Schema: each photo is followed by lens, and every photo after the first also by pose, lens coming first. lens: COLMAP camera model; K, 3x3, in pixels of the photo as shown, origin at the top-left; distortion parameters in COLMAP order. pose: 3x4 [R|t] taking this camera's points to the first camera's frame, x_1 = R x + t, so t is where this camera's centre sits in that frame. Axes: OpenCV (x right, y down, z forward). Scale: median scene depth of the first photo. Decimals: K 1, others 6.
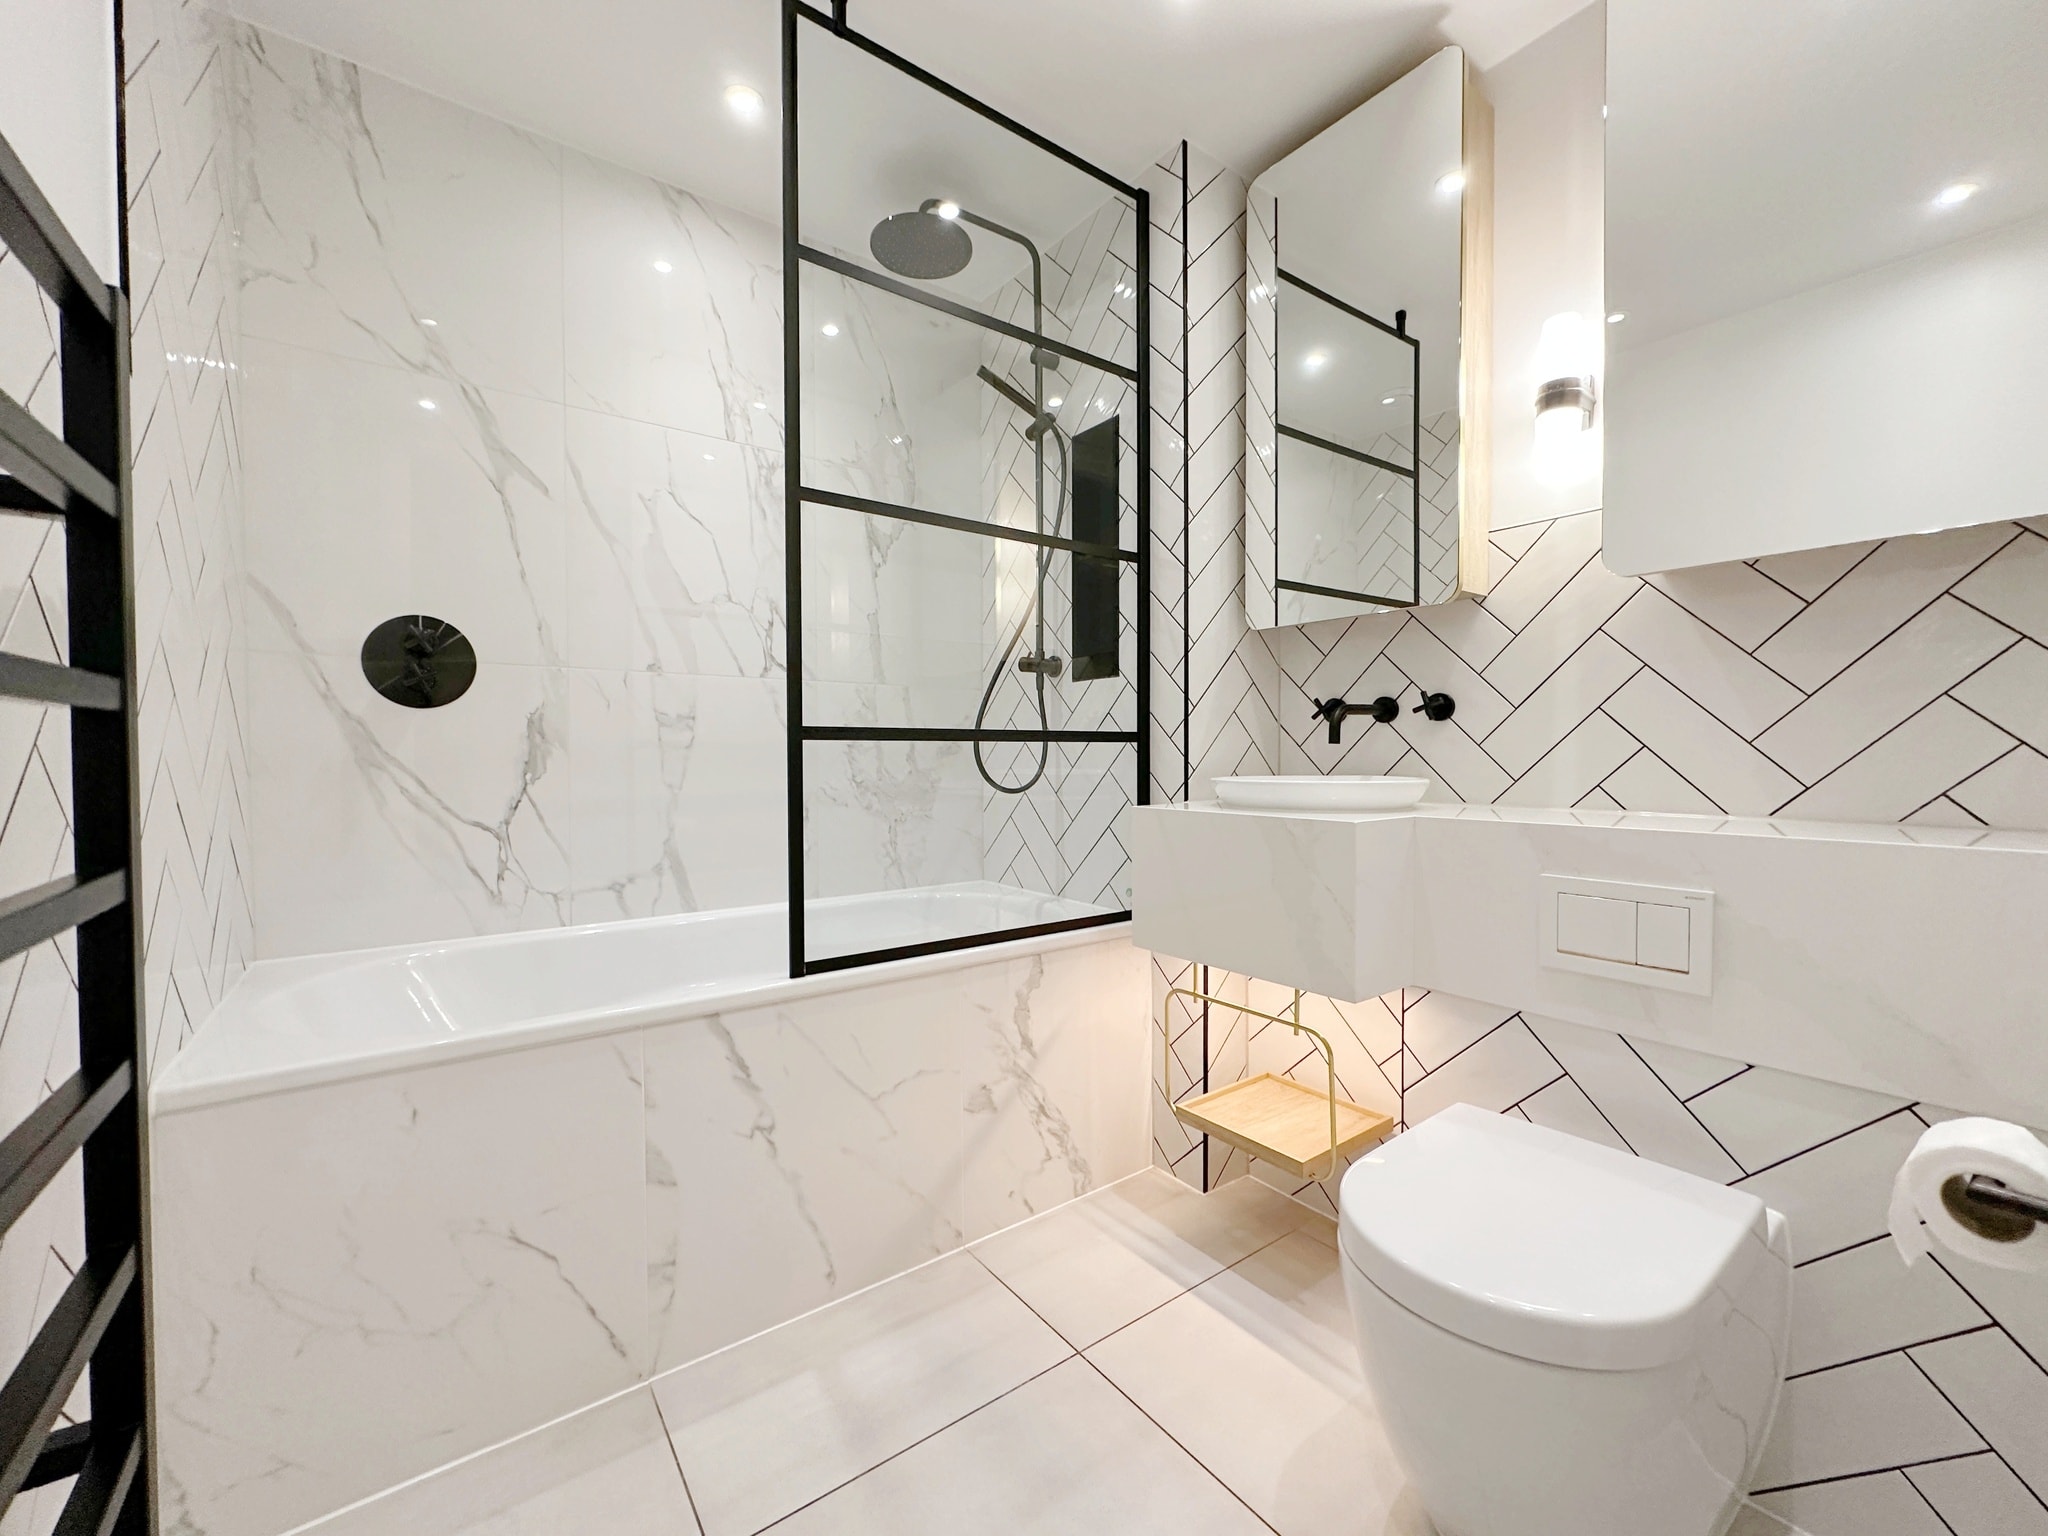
lens RADIAL K [[815.5, 0, 1021.8], [0, 815.5, 768.2], [0, 0, 1]] dist [-0.002982, 0.000835]
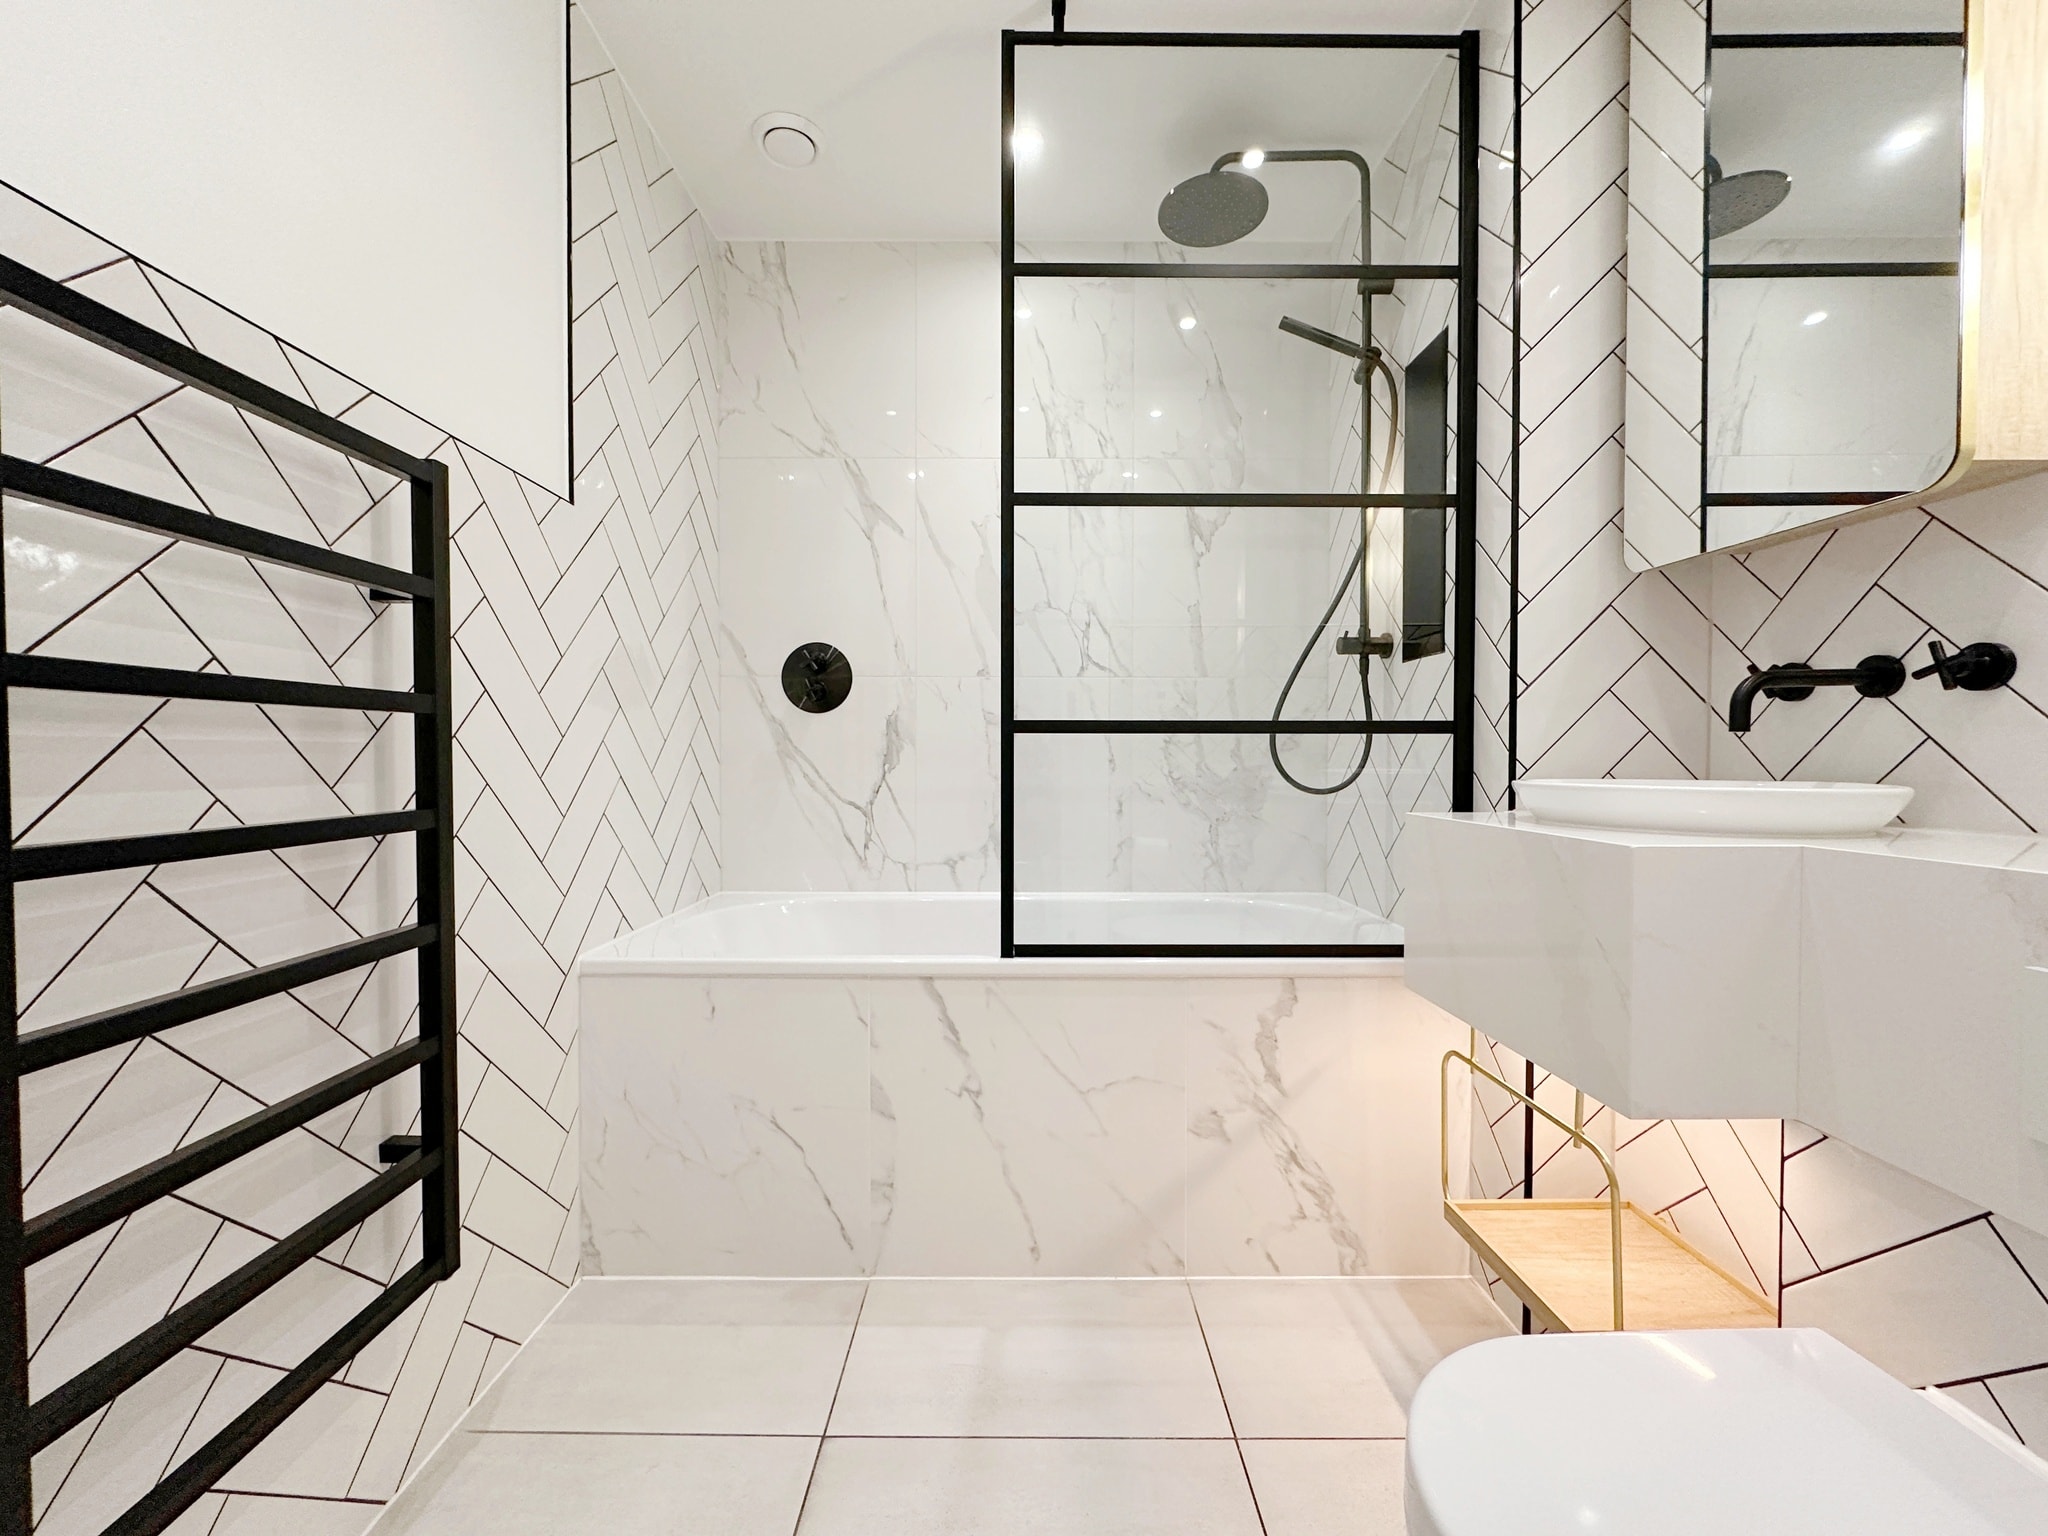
lens RADIAL K [[821.4, 0, 1023.9], [0, 821.4, 767.2], [0, 0, 1]] dist [-0.002809, 0.000102]
pose [[0.808343, 0.013386, -0.588559, 0.296053], [-0.014706, 0.999889, 0.002544, 0.005161], [0.588528, 0.006599, 0.808450, 0.120098]]
